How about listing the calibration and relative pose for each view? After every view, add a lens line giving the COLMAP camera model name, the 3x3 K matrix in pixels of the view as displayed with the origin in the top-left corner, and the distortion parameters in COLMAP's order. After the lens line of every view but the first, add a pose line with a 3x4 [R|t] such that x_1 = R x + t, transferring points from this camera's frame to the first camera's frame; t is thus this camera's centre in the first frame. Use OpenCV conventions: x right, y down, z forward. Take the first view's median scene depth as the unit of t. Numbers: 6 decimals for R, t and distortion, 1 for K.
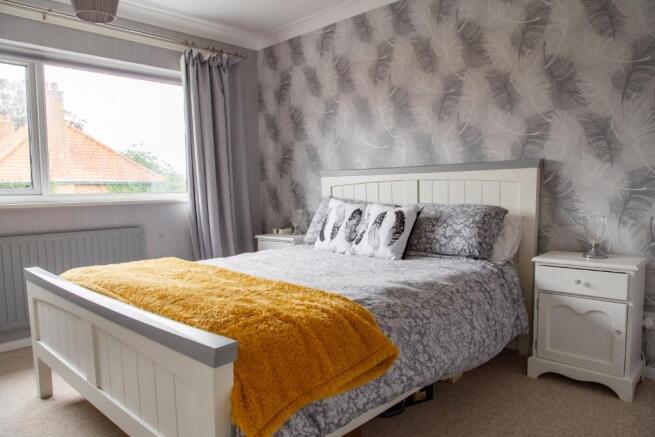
lens RADIAL K [[466.7, 0, 316.9], [0, 466.7, 220.4], [0, 0, 1]] dist [-0.080304, 0.063722]
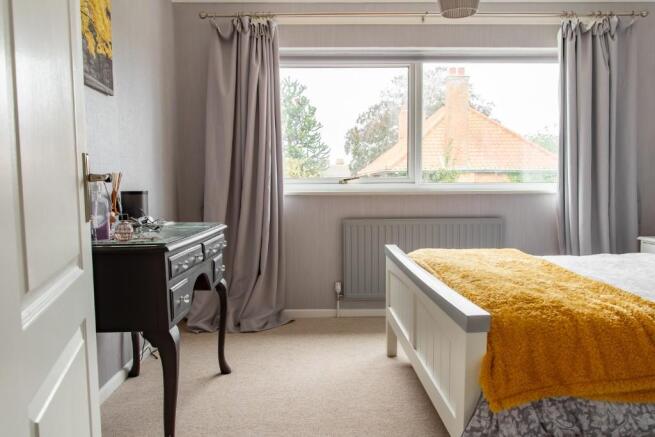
lens RADIAL K [[554.0, 0, 327.5], [0, 554.0, 218.5], [0, 0, 1]] dist [0.075826, 0.000351]
pose [[0.710721, 0.058309, -0.701053, 0.259693], [-0.055843, 0.998090, 0.026402, 0.007048], [0.701254, 0.020384, 0.712620, -0.135001]]
